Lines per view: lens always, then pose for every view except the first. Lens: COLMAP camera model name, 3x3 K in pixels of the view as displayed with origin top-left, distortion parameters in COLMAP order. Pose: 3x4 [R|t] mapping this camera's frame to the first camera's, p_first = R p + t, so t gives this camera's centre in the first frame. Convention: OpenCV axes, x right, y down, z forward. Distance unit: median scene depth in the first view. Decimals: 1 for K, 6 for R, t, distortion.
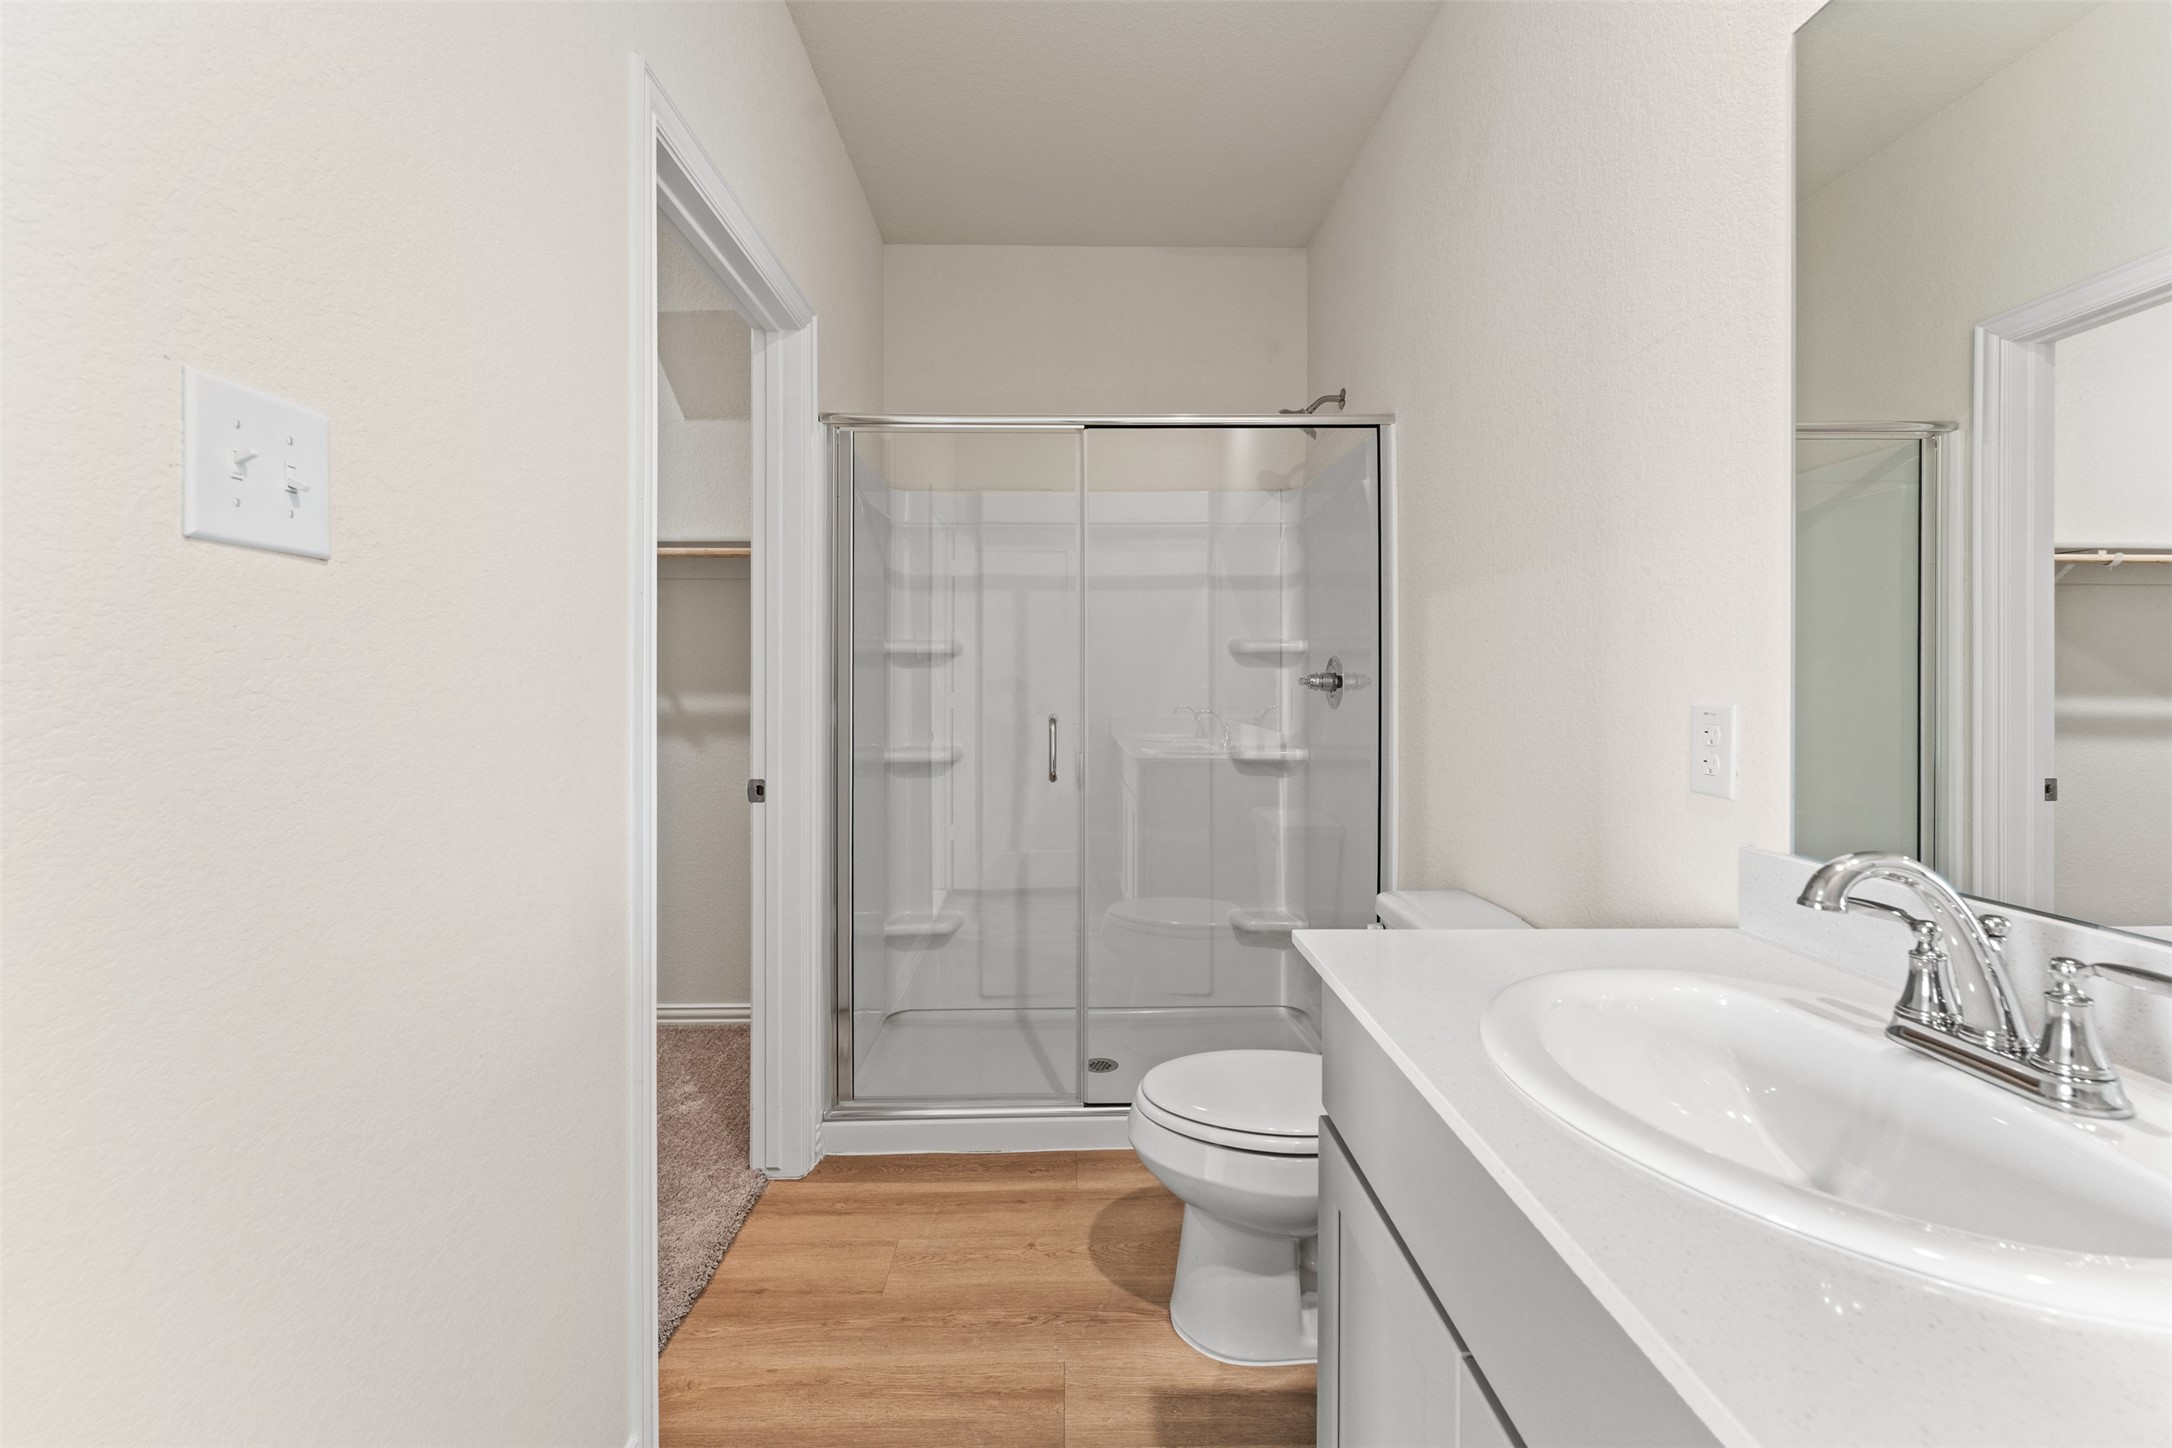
lens RADIAL K [[881.3, 0, 1090.5], [0, 881.3, 685.9], [0, 0, 1]] dist [-0.000167, -0.000991]
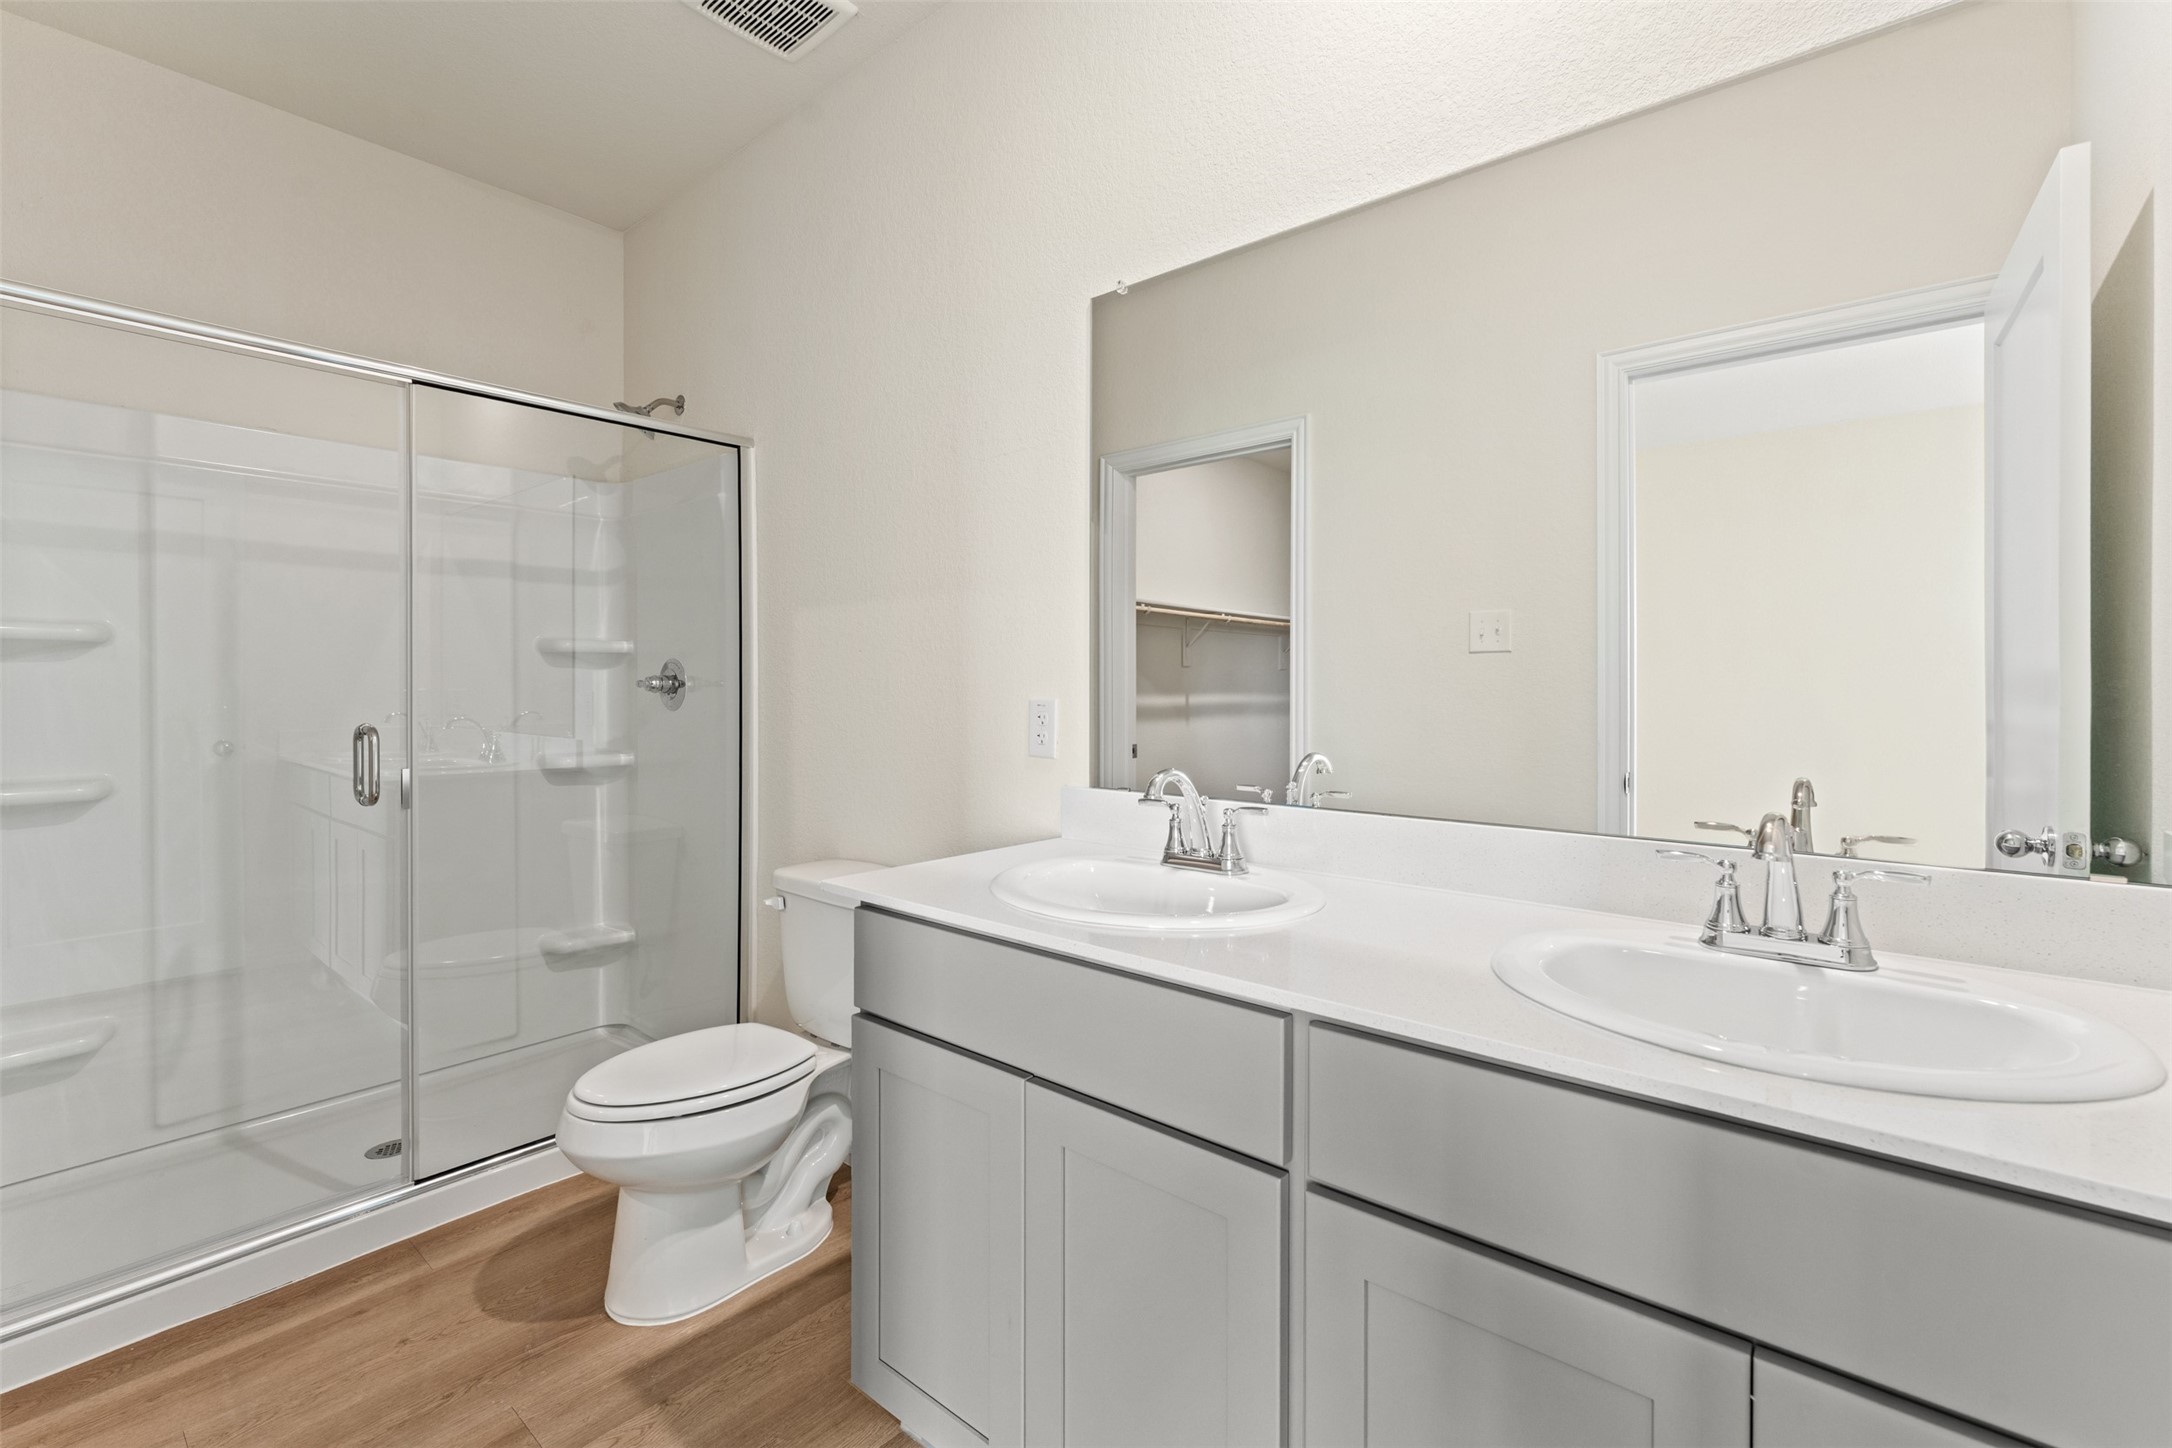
lens RADIAL K [[934.7, 0, 1099.7], [0, 934.7, 695.2], [0, 0, 1]] dist [0.002293, 0.000172]
pose [[0.656619, -0.006531, 0.754194, -0.248895], [0.002161, 0.999975, 0.006778, 0.002079], [-0.754219, -0.002821, 0.656617, -0.086213]]
